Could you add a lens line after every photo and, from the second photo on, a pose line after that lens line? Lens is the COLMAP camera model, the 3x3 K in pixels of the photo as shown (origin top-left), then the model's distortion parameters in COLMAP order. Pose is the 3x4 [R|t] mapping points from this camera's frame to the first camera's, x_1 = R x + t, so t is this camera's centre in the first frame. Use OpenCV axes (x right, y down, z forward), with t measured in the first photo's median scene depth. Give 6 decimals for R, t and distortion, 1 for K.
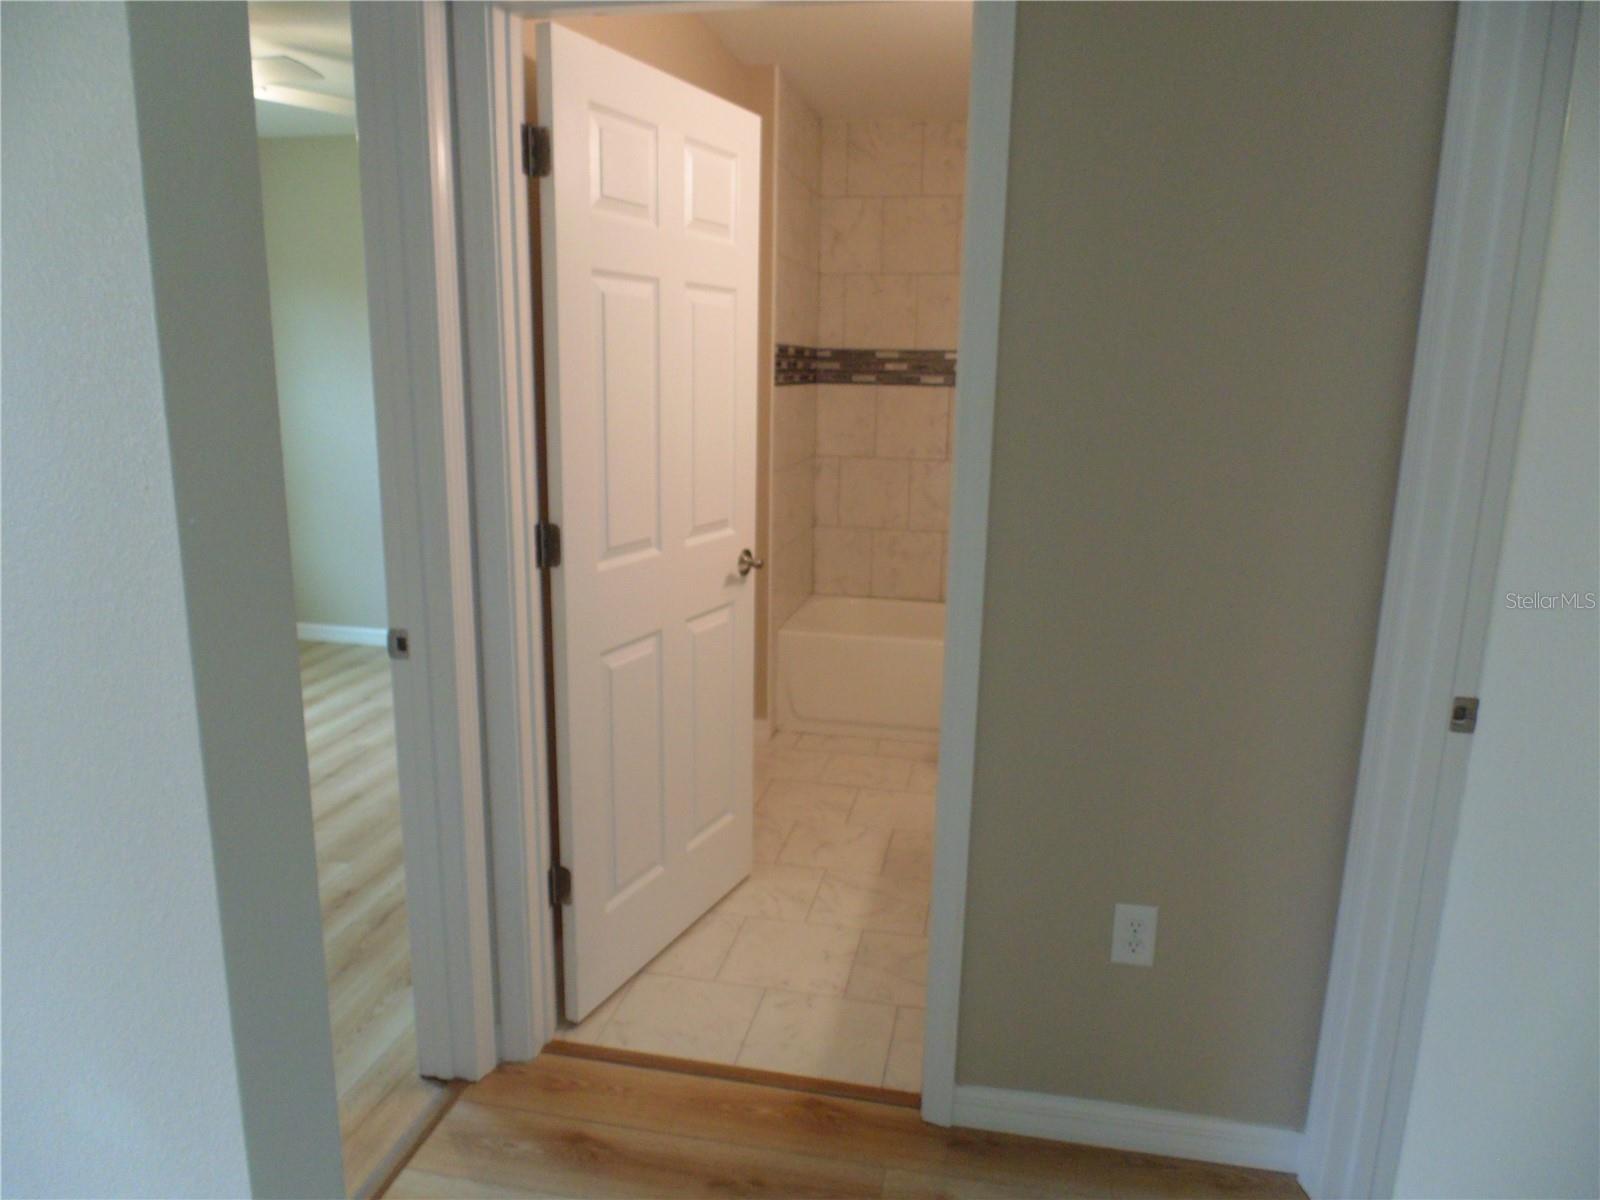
lens RADIAL K [[1064.7, 0, 804.3], [0, 1064.7, 605.1], [0, 0, 1]] dist [-0.016553, -0.001509]
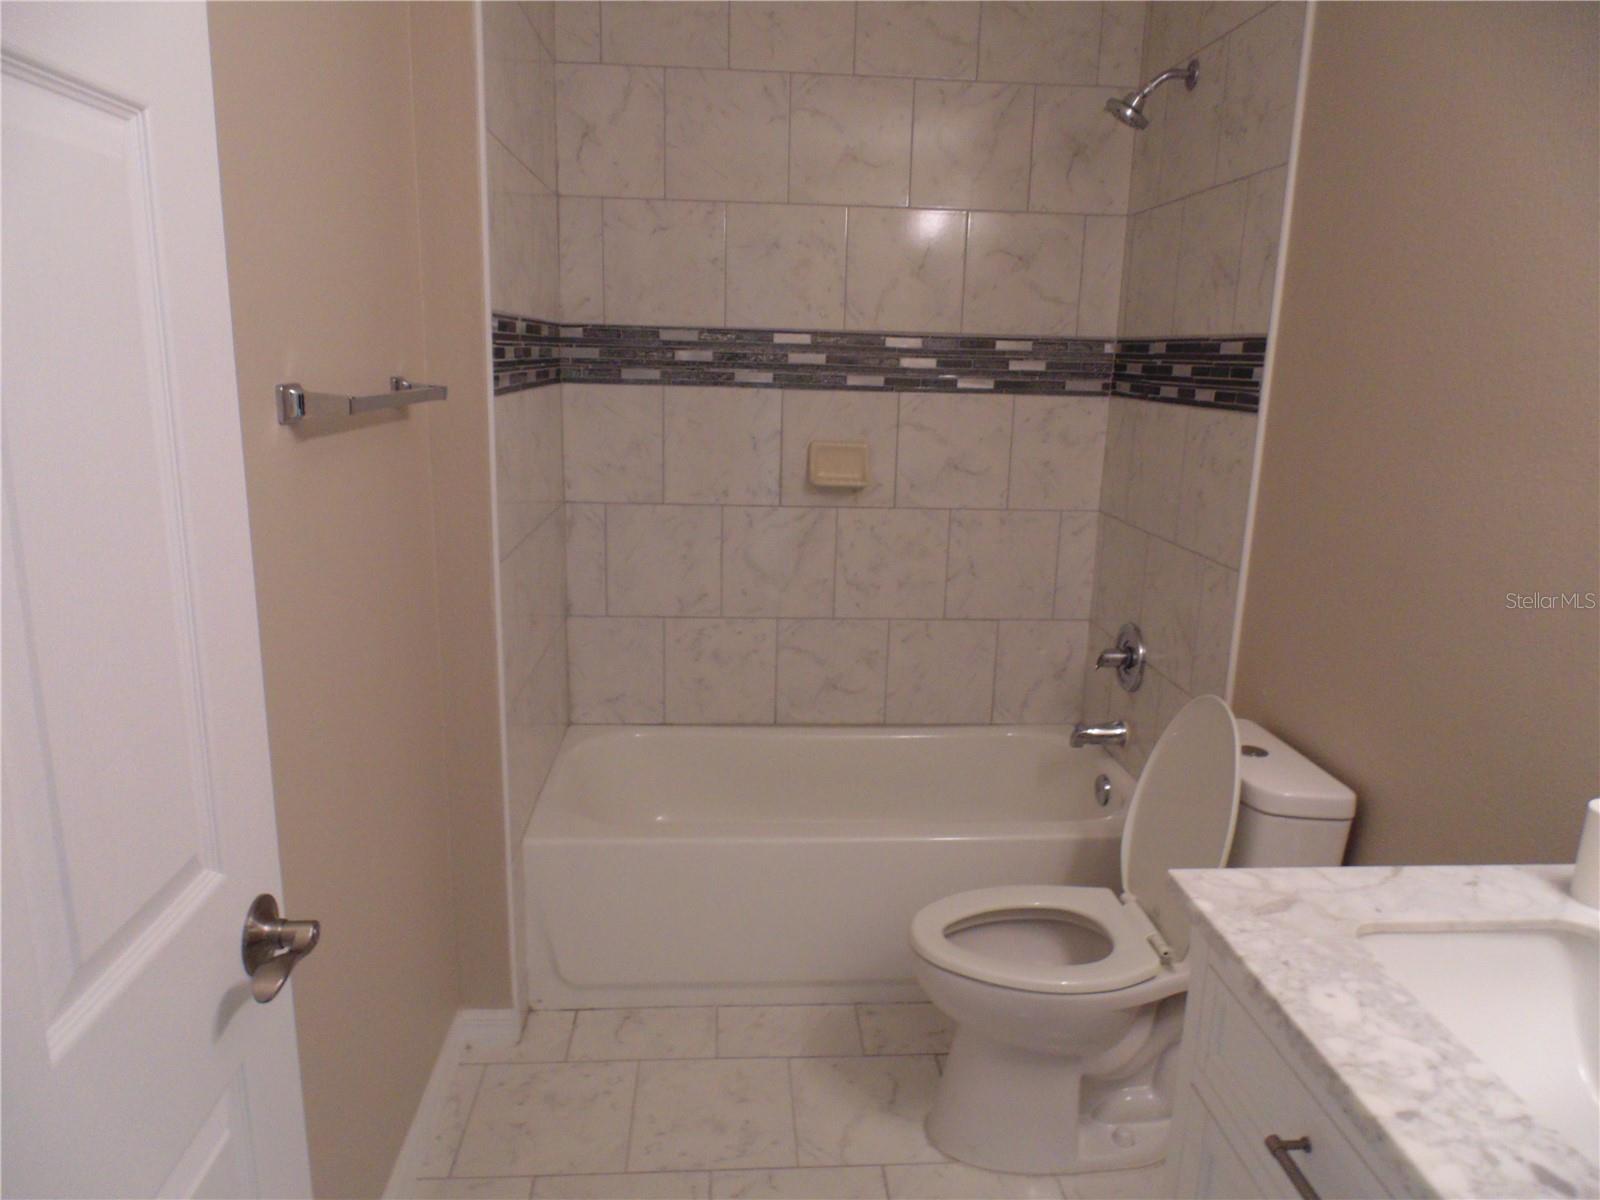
lens RADIAL K [[1064.7, 0, 802.1], [0, 1064.7, 600.2], [0, 0, 1]] dist [-0.016553, -0.001509]
pose [[0.963618, -0.053027, 0.261971, -0.020771], [0.049012, 0.998559, 0.021841, -0.094837], [-0.262752, -0.008206, 0.964829, 0.397230]]
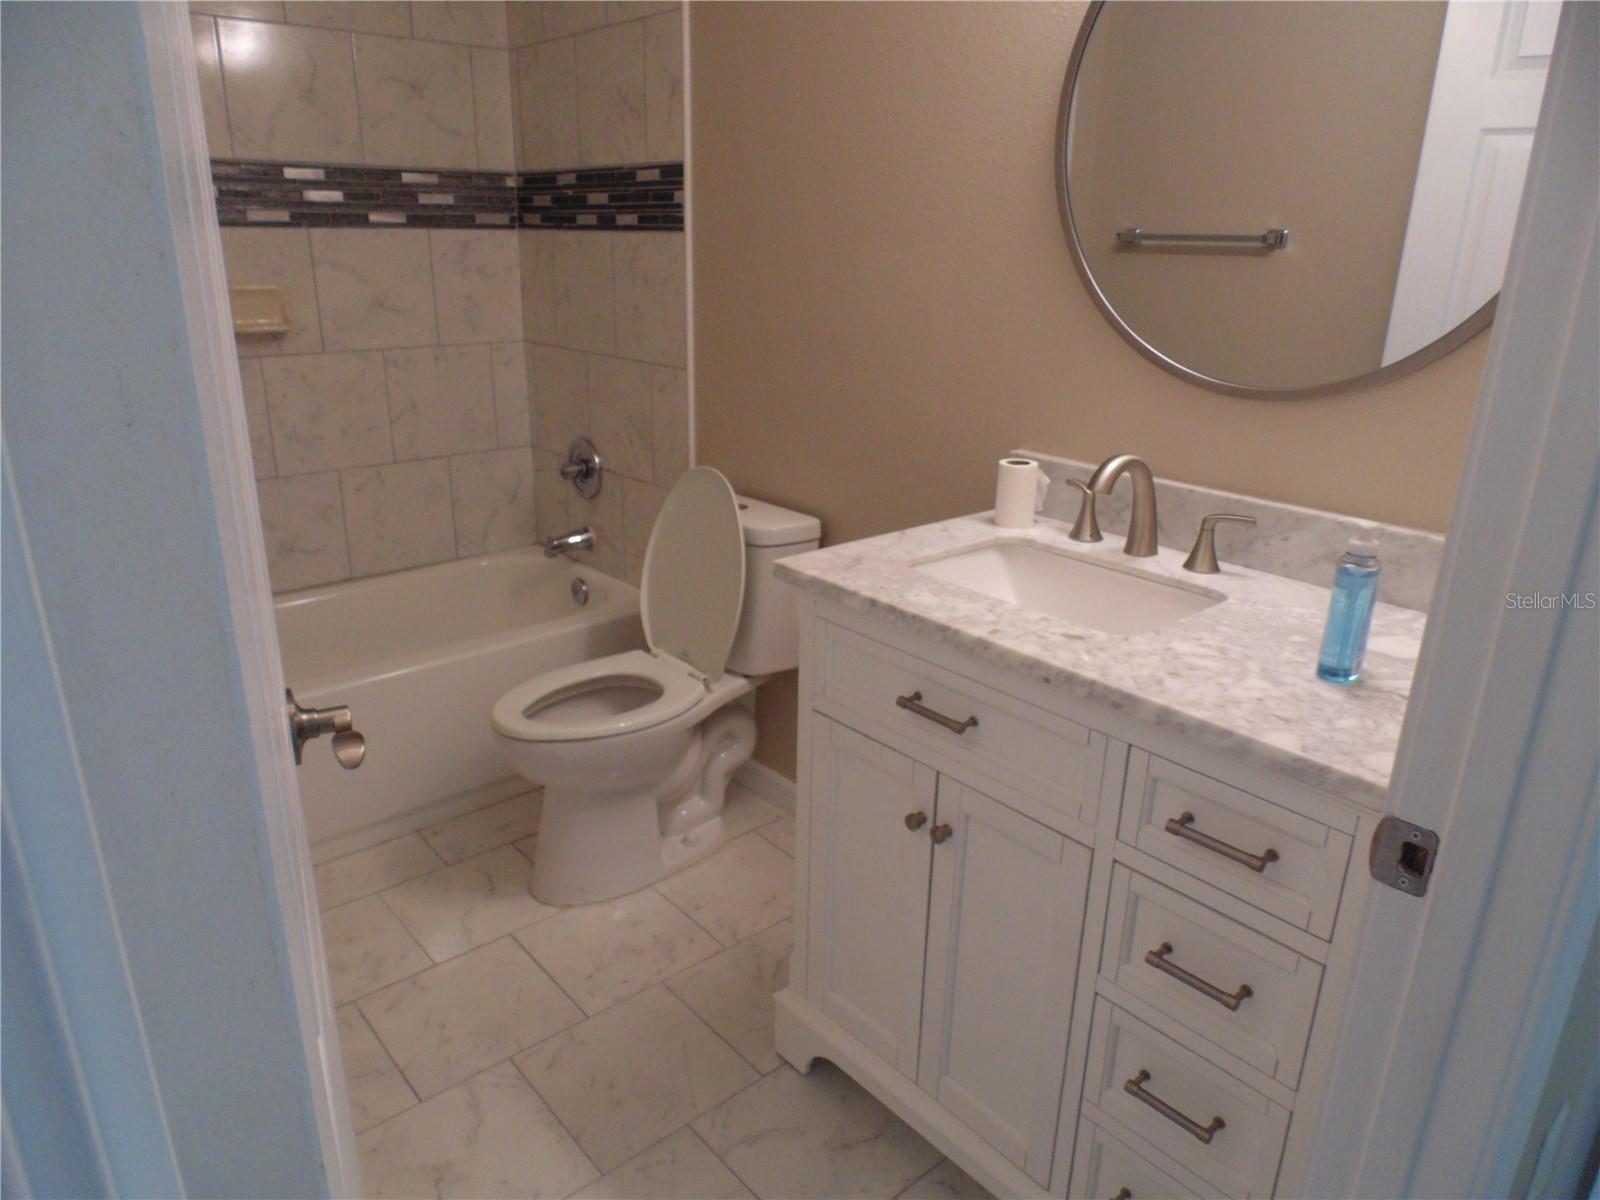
lens RADIAL K [[1064.7, 0, 803.1], [0, 1064.7, 599.7], [0, 0, 1]] dist [-0.016553, -0.001509]
pose [[0.608677, -0.265456, 0.747693, -0.135855], [0.166221, 0.964121, 0.206979, -0.074629], [-0.775811, -0.001701, 0.630963, 0.398903]]
